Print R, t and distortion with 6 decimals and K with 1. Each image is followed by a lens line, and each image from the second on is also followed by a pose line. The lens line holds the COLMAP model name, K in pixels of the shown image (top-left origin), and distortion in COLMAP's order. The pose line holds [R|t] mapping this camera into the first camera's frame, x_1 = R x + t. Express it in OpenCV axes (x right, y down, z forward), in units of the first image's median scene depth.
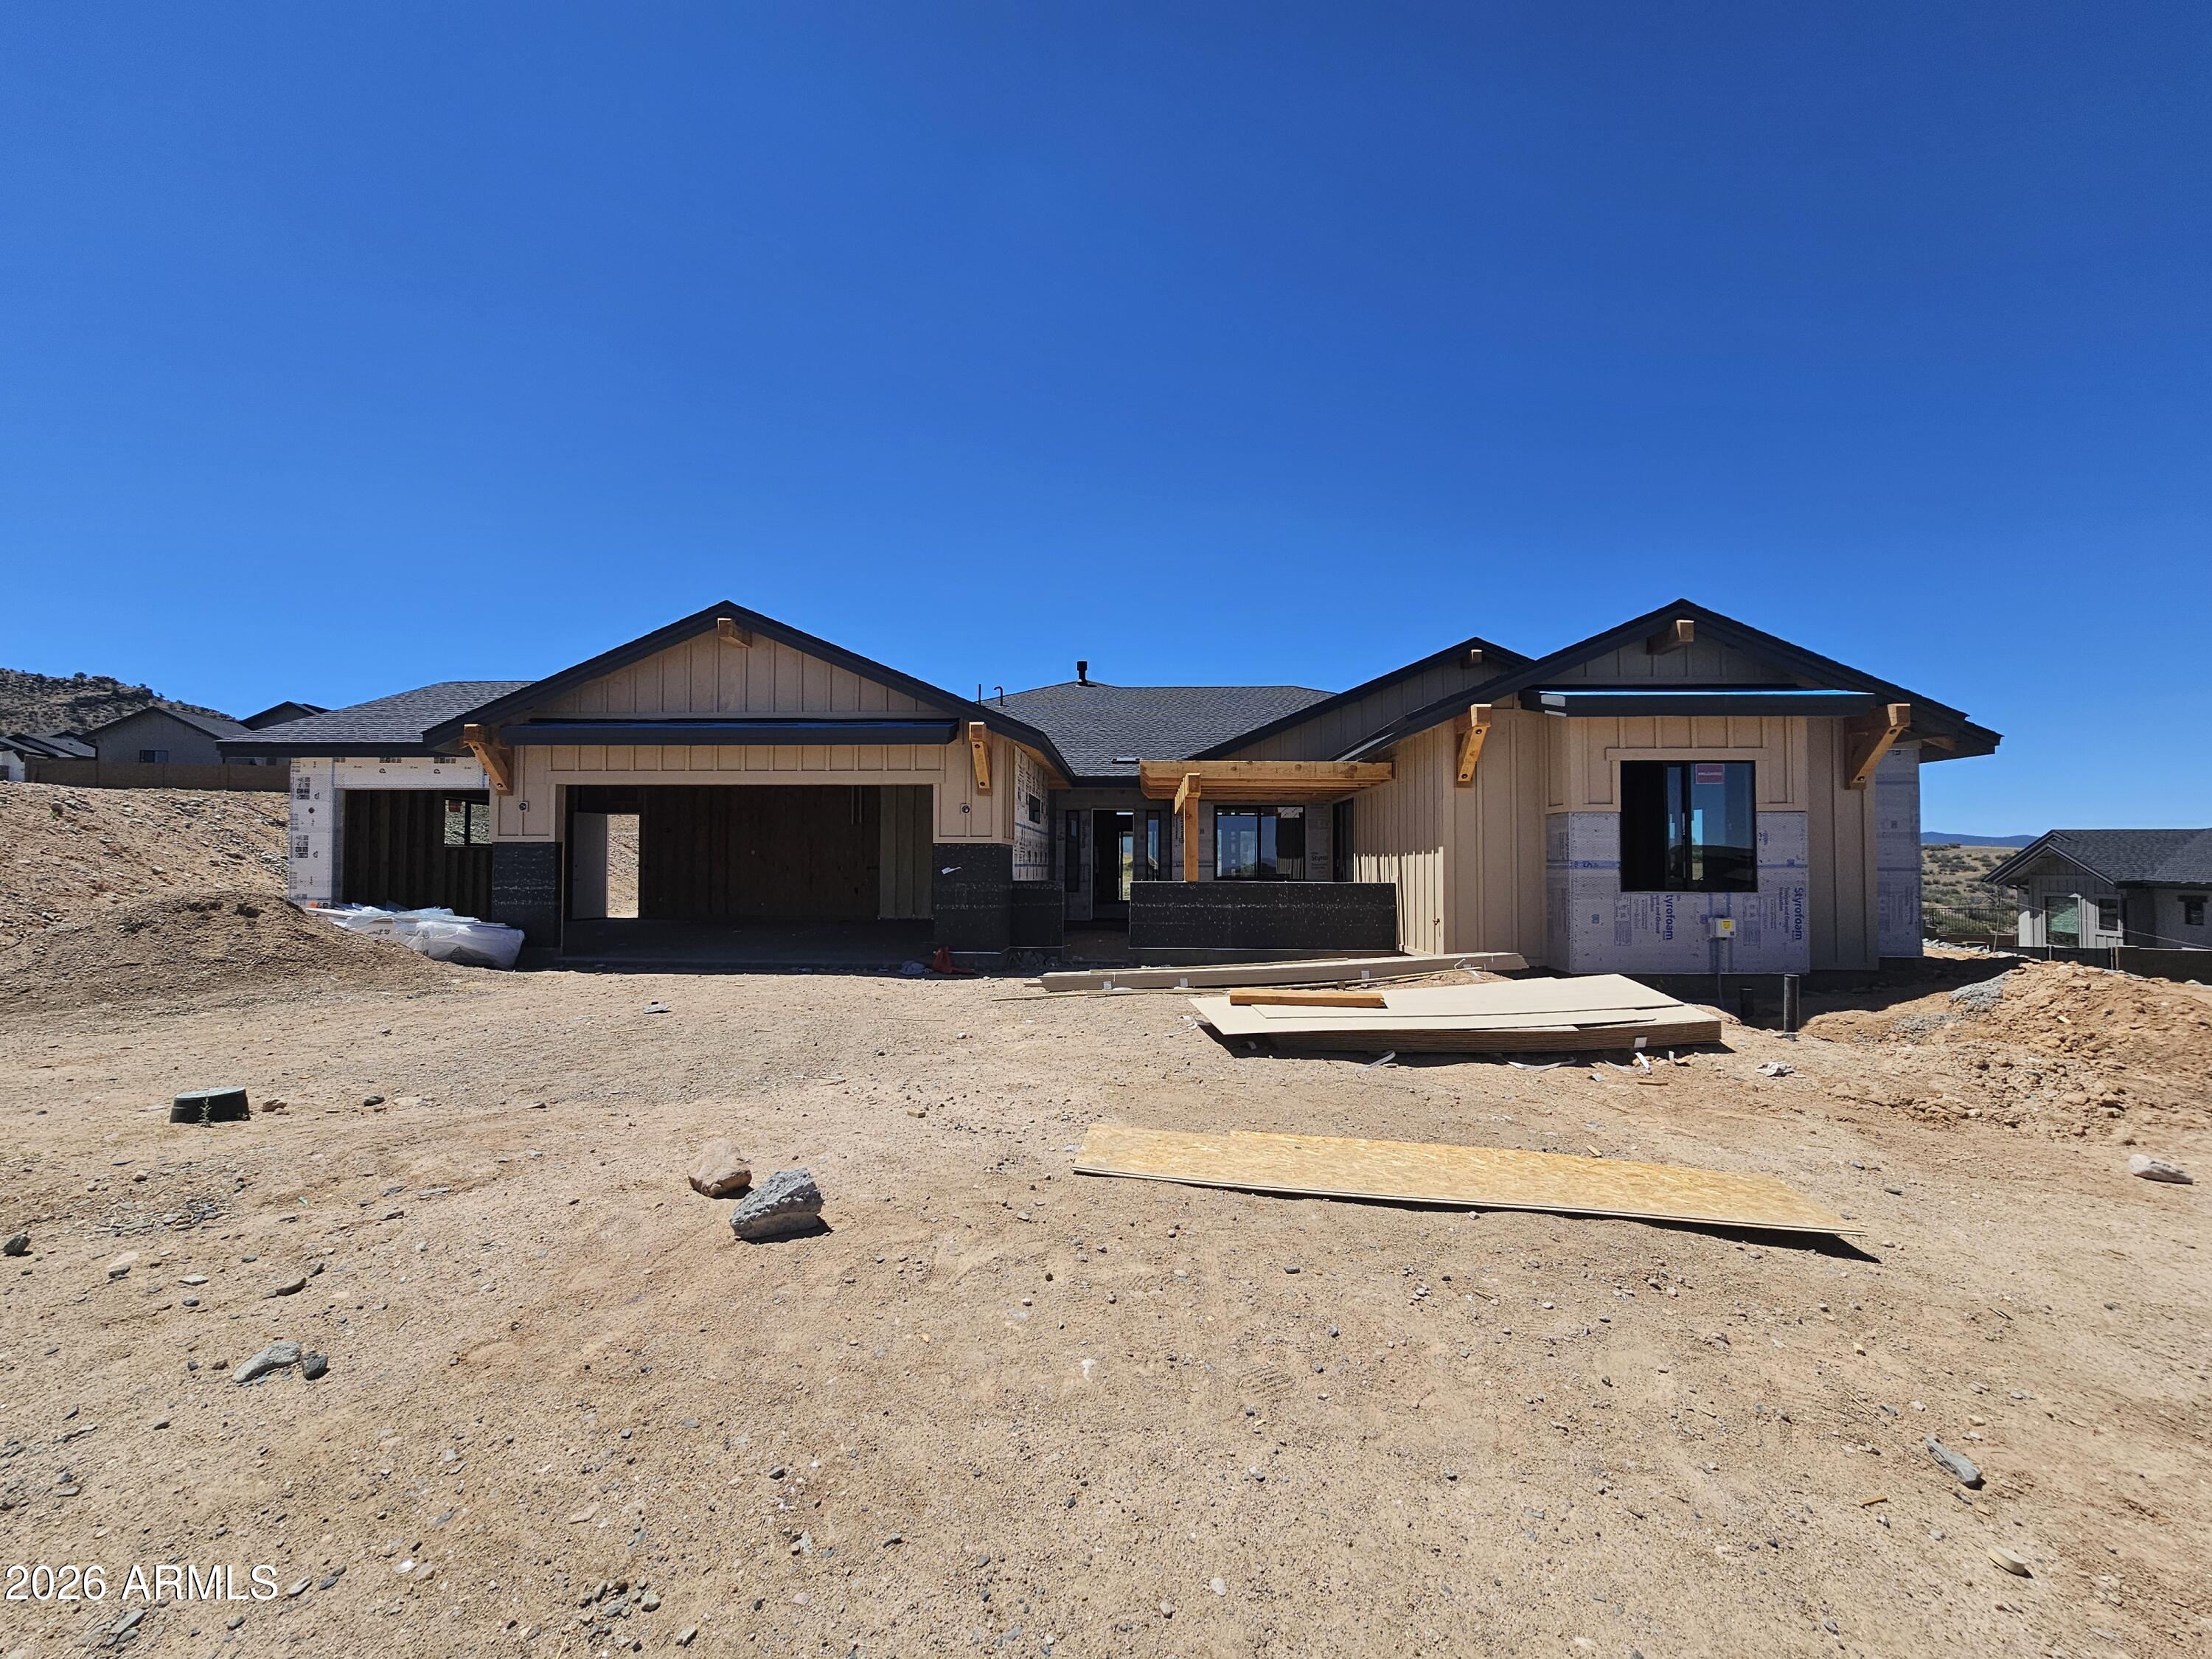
lens RADIAL K [[898.5, 0, 1111.8], [0, 898.5, 818.6], [0, 0, 1]] dist [0.000439, 0.000096]
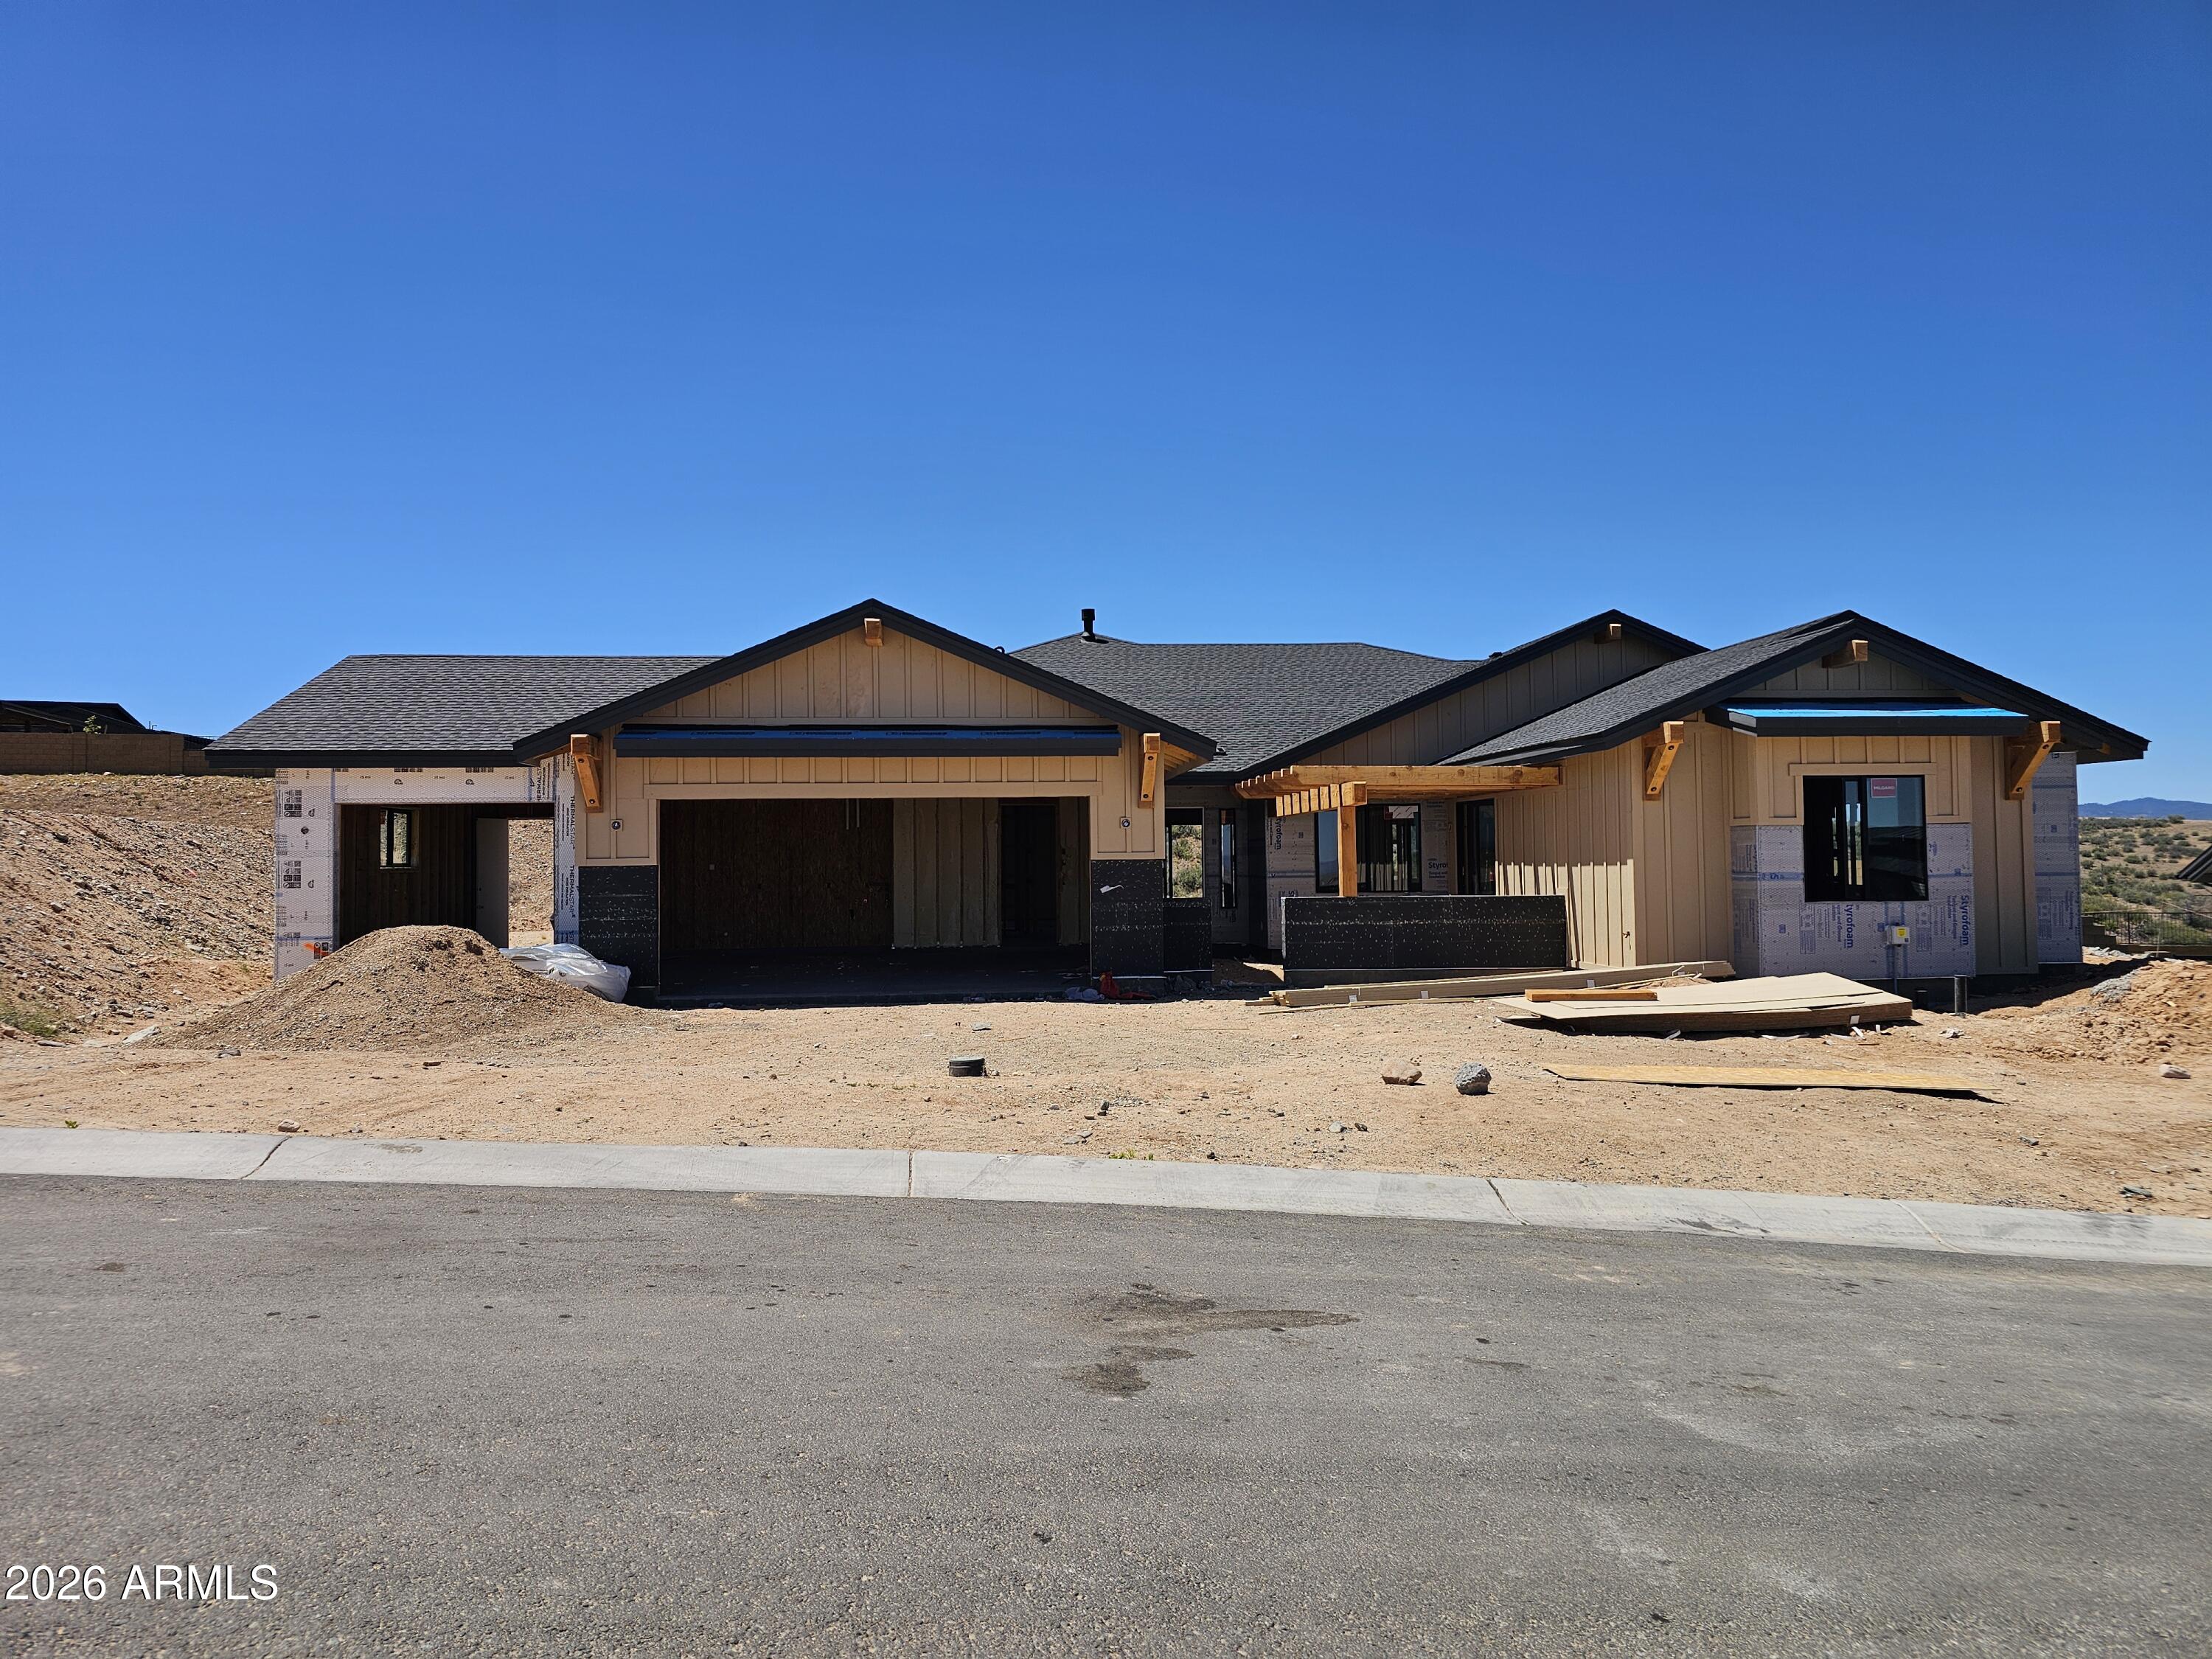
lens RADIAL K [[1462.6, 0, 1102.1], [0, 1462.6, 774.8], [0, 0, 1]] dist [0.058088, -0.050008]
pose [[0.991902, -0.006872, 0.126816, -0.452269], [0.007960, 0.999936, -0.008072, -0.058009], [-0.126752, 0.009016, 0.991893, -0.589340]]
